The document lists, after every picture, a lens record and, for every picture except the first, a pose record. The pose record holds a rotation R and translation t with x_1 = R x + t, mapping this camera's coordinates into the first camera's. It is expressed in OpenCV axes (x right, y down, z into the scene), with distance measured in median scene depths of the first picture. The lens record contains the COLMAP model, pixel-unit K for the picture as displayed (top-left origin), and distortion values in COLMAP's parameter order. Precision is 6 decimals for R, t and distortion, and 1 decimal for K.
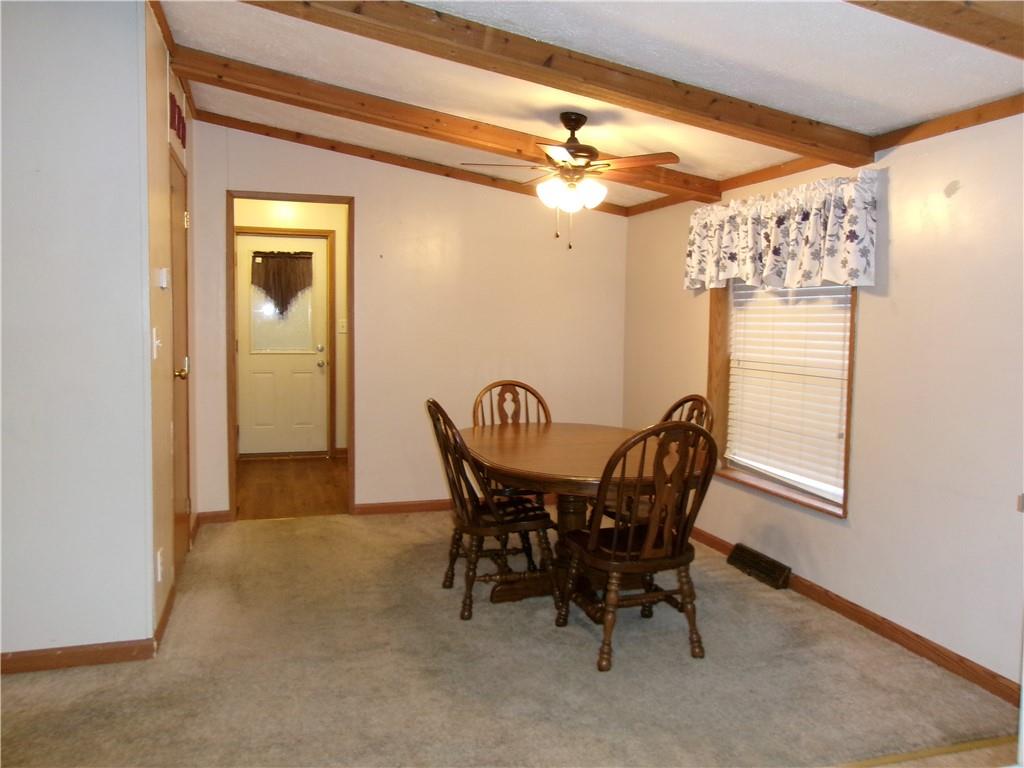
lens RADIAL K [[804.6, 0, 512.0], [0, 804.6, 384.0], [0, 0, 1]] dist [-0.006031, 0.036638]
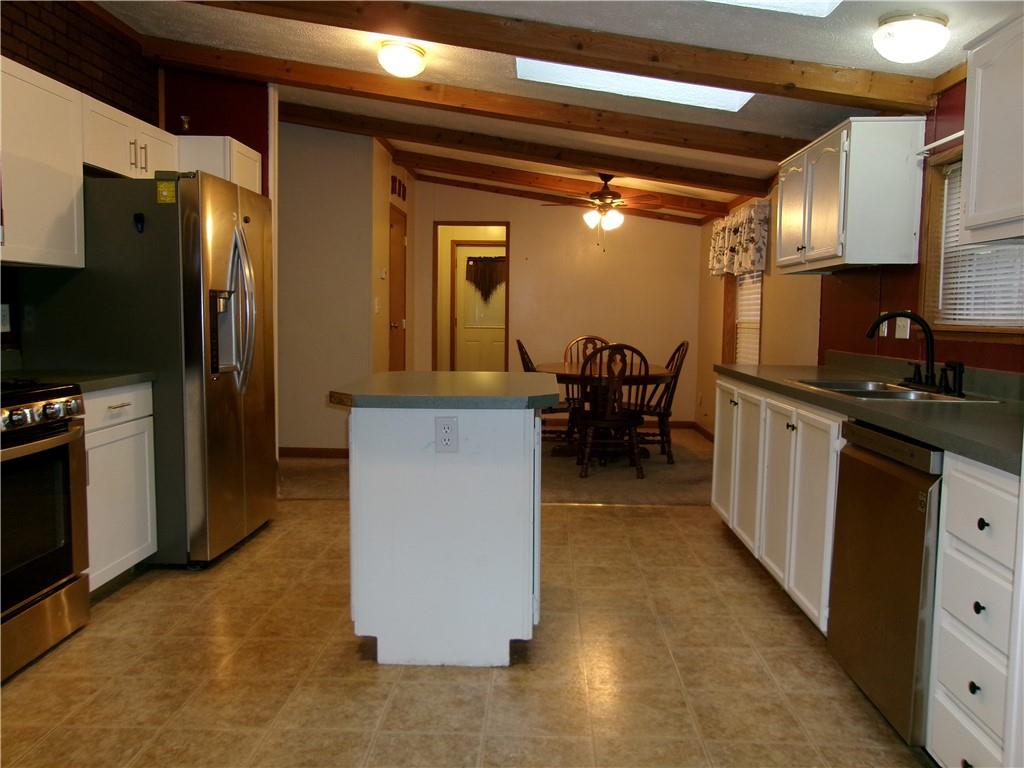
lens RADIAL K [[799.7, 0, 512.0], [0, 799.7, 384.0], [0, 0, 1]] dist [-0.027669, 0.054075]
pose [[0.941807, 0.025804, -0.335161, 0.443179], [-0.025218, 0.999663, 0.006100, 0.098940], [0.335206, 0.002707, 0.942141, -0.614753]]
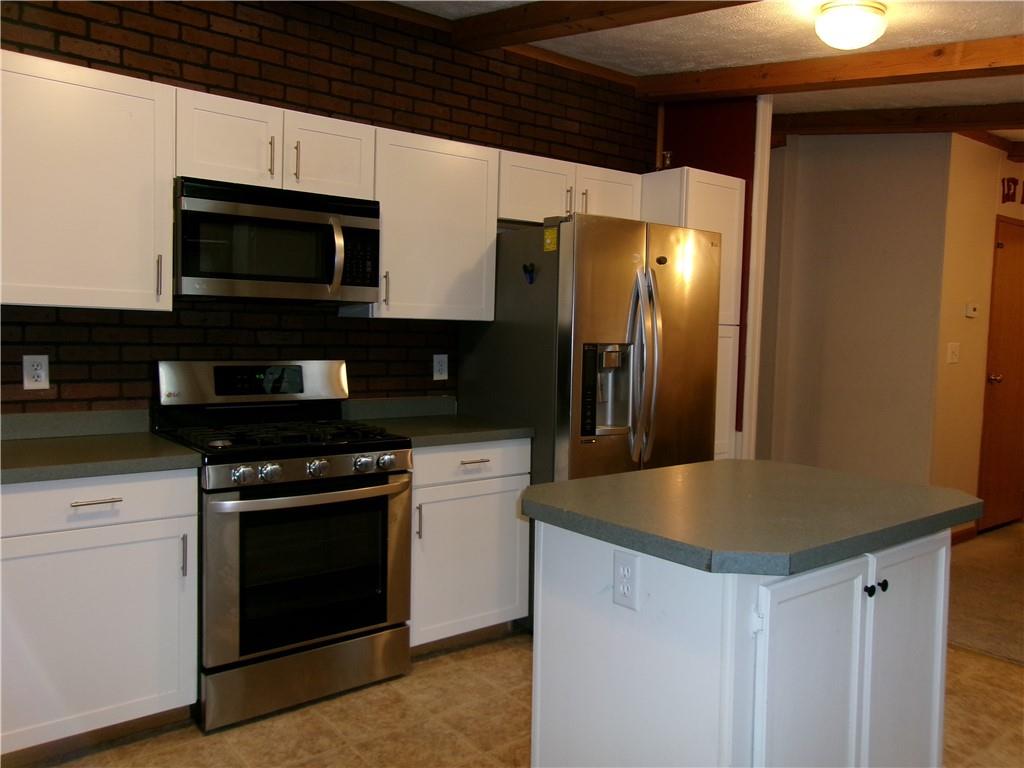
lens RADIAL K [[804.6, 0, 512.0], [0, 804.6, 384.0], [0, 0, 1]] dist [-0.006031, 0.036638]
pose [[0.352490, 0.052461, -0.934344, 0.568546], [-0.091937, 0.995539, 0.021213, 0.032186], [0.931288, 0.078424, 0.355741, -0.206126]]
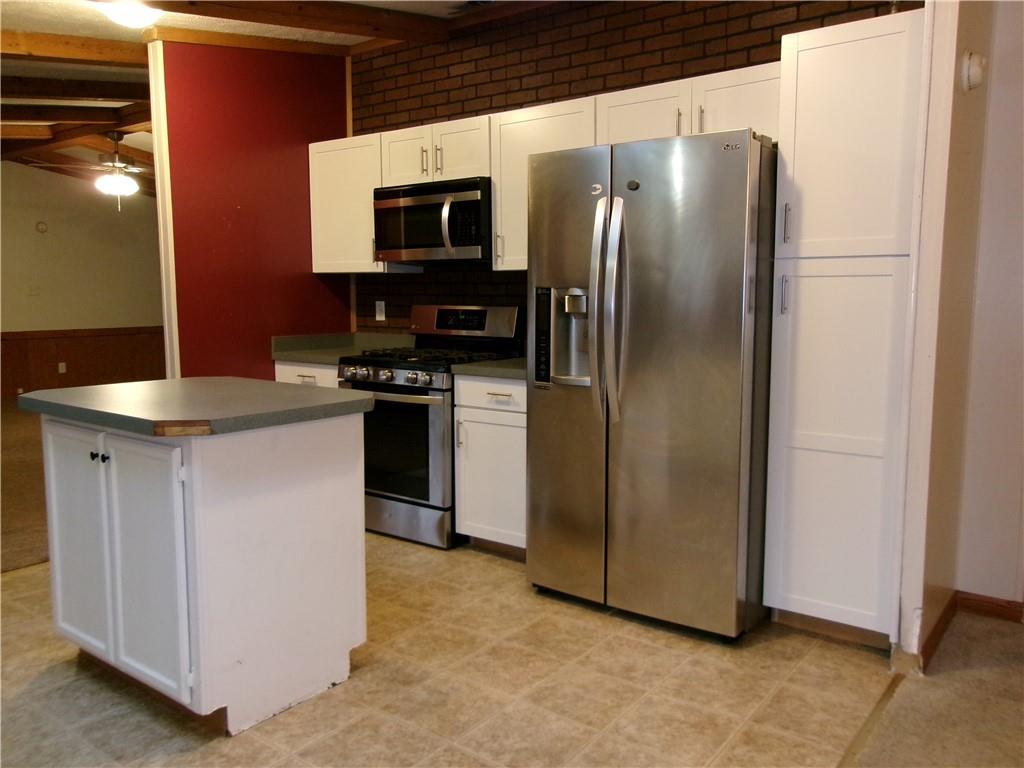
lens RADIAL K [[804.6, 0, 512.0], [0, 804.6, 384.0], [0, 0, 1]] dist [-0.006031, 0.036638]
pose [[-0.815715, 0.047703, -0.576484, 0.297674], [-0.062498, 0.983492, 0.169816, -0.044449], [0.575068, 0.174551, -0.799268, 0.886180]]
